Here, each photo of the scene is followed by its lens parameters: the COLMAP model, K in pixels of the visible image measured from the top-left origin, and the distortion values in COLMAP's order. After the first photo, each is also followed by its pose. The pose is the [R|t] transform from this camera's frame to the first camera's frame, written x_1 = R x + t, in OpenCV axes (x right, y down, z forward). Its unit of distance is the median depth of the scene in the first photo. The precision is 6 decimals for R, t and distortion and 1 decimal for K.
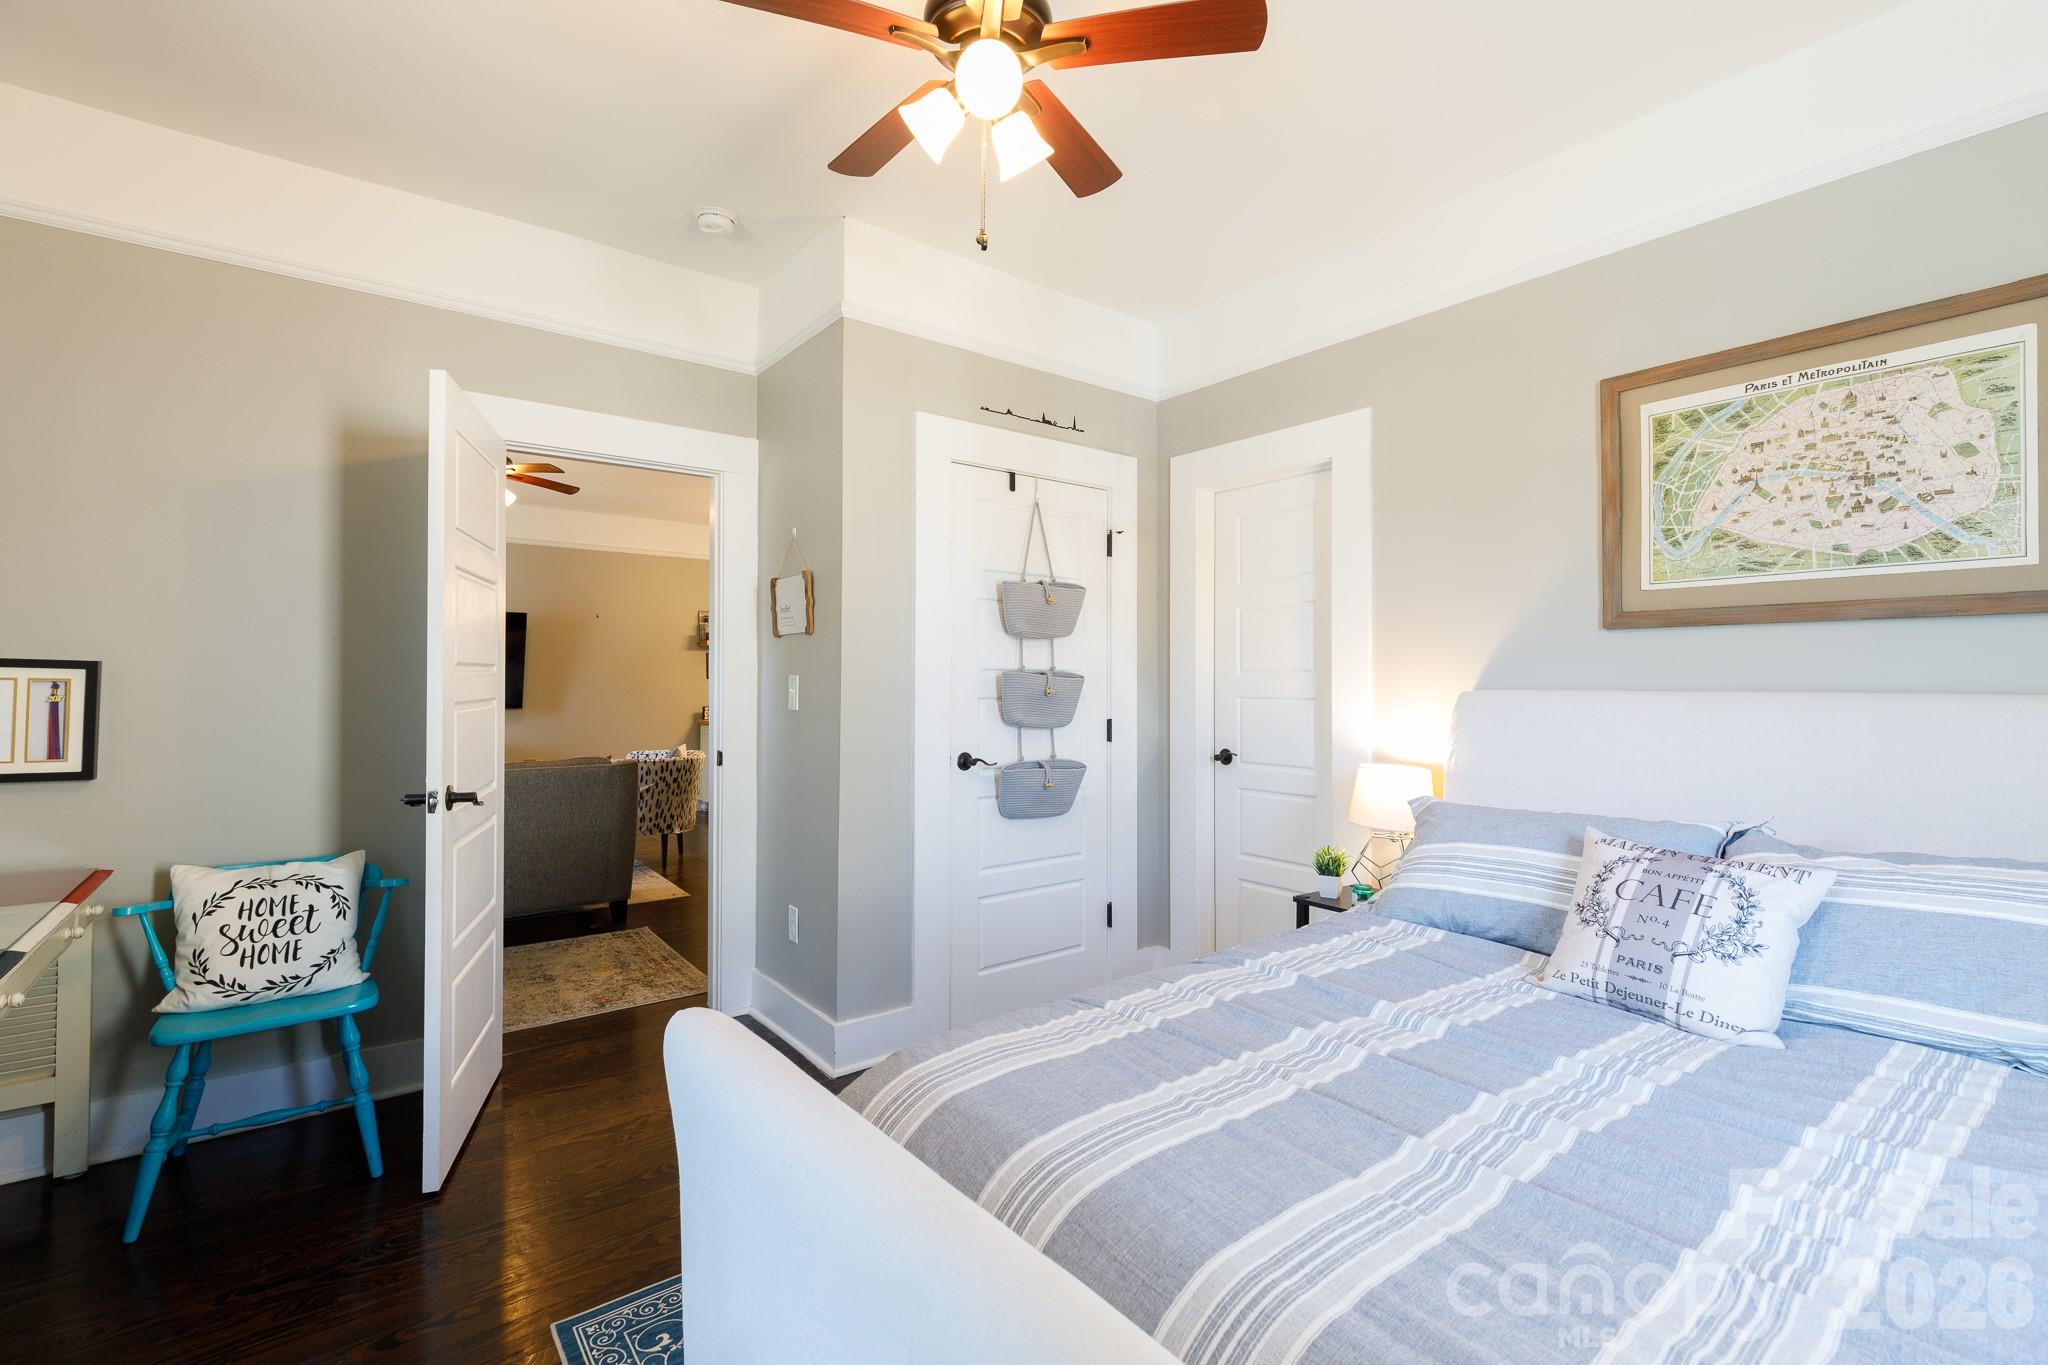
lens RADIAL K [[921.8, 0, 1027.1], [0, 921.8, 672.4], [0, 0, 1]] dist [0.002465, 0.000723]
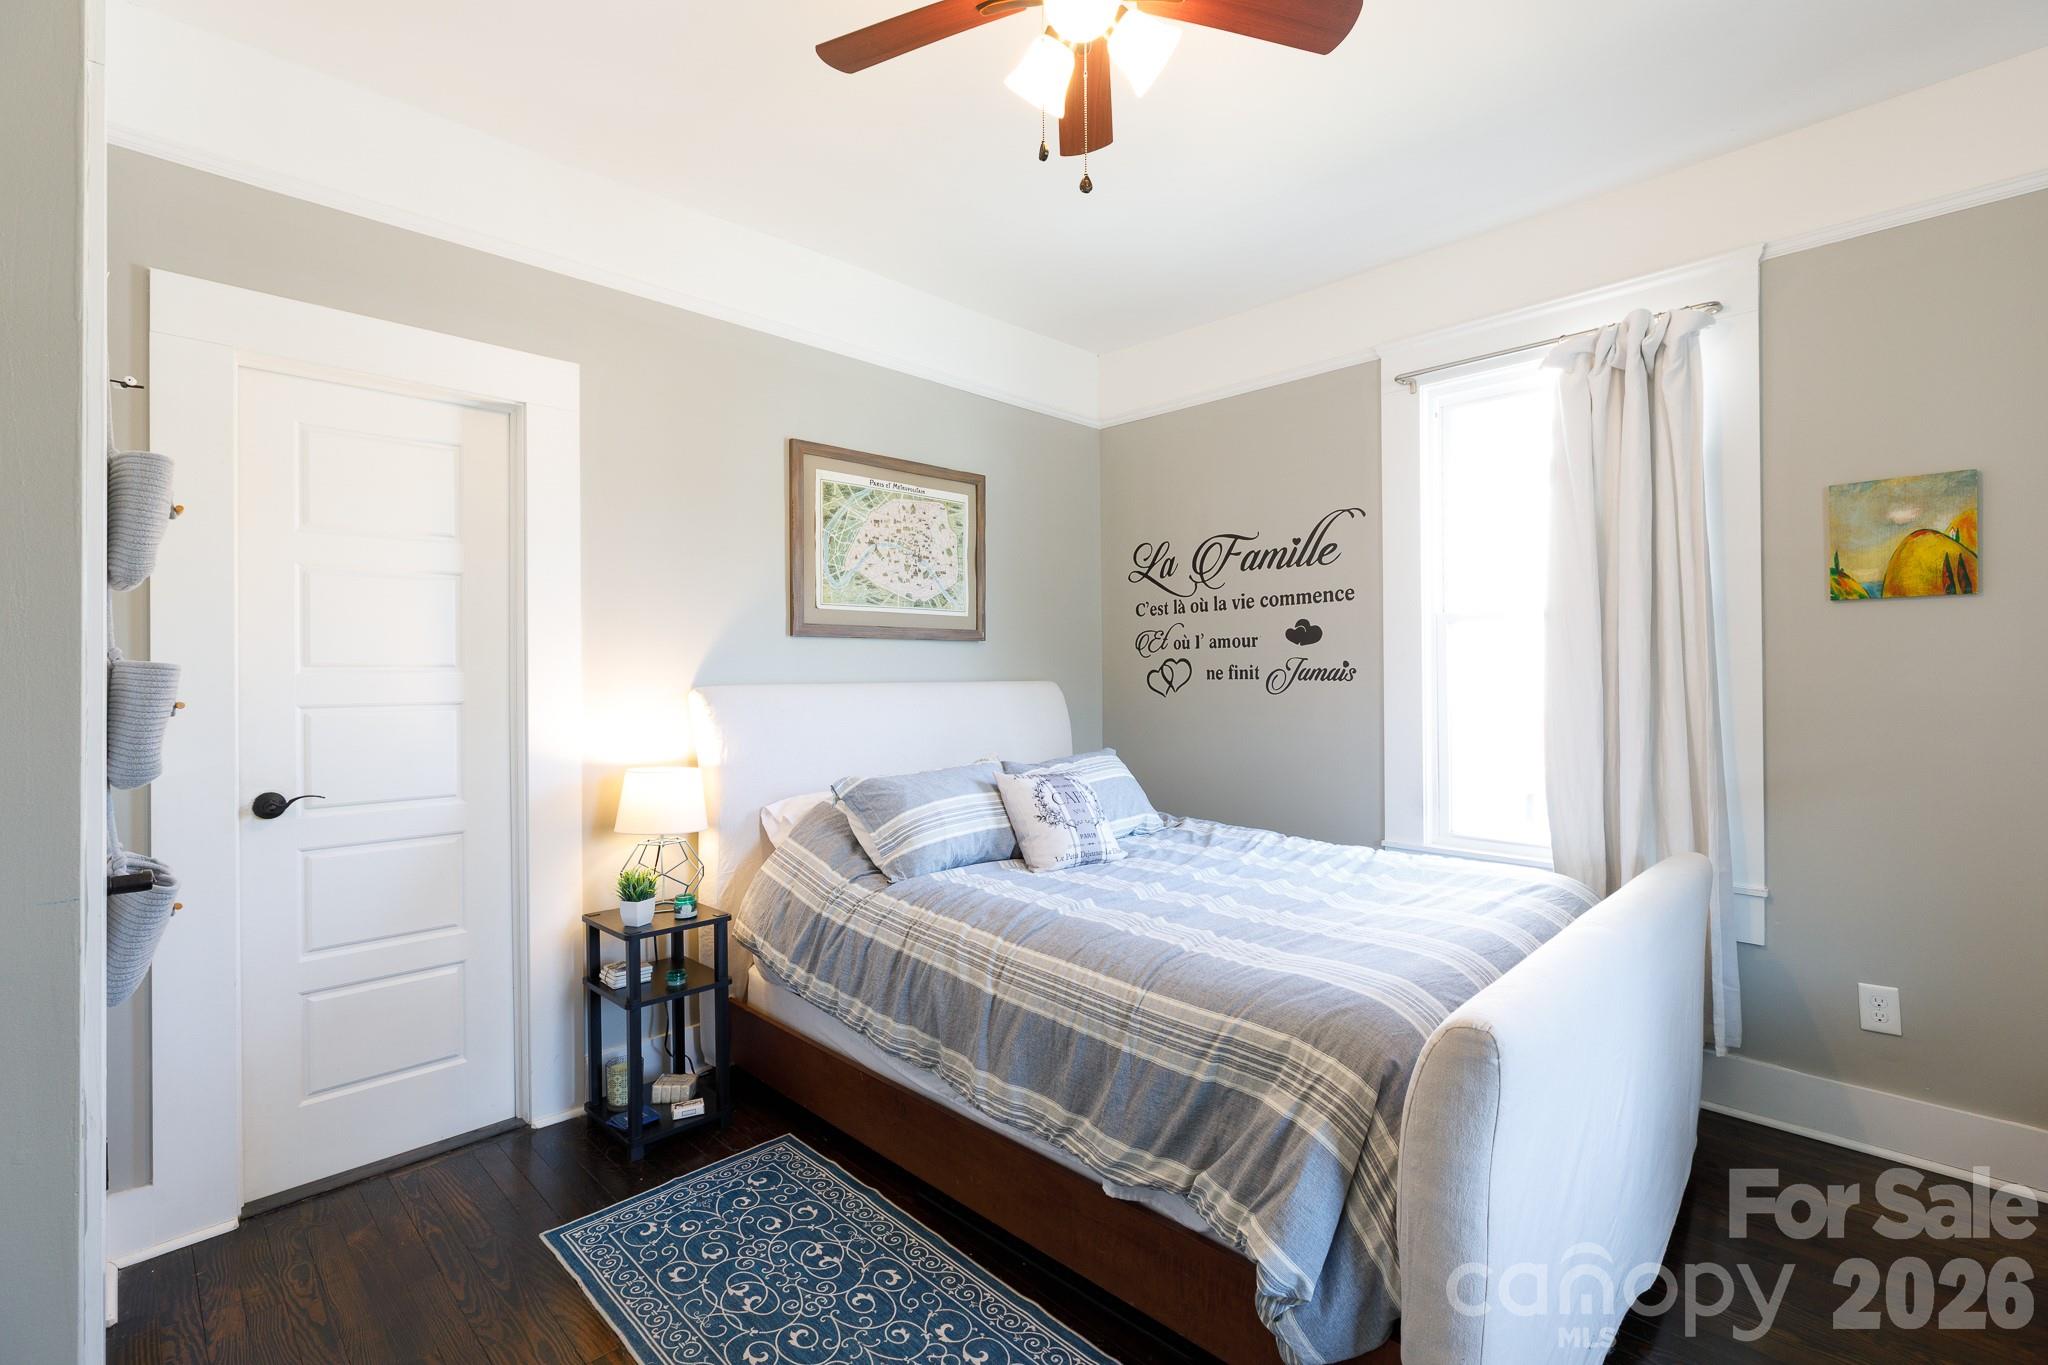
lens RADIAL K [[921.8, 0, 1025.2], [0, 921.8, 675.9], [0, 0, 1]] dist [0.002465, 0.000723]
pose [[-0.133529, -0.003526, 0.991039, -0.743240], [-0.001525, 0.999993, 0.003352, 0.003555], [-0.991044, -0.001064, -0.133534, 0.947237]]
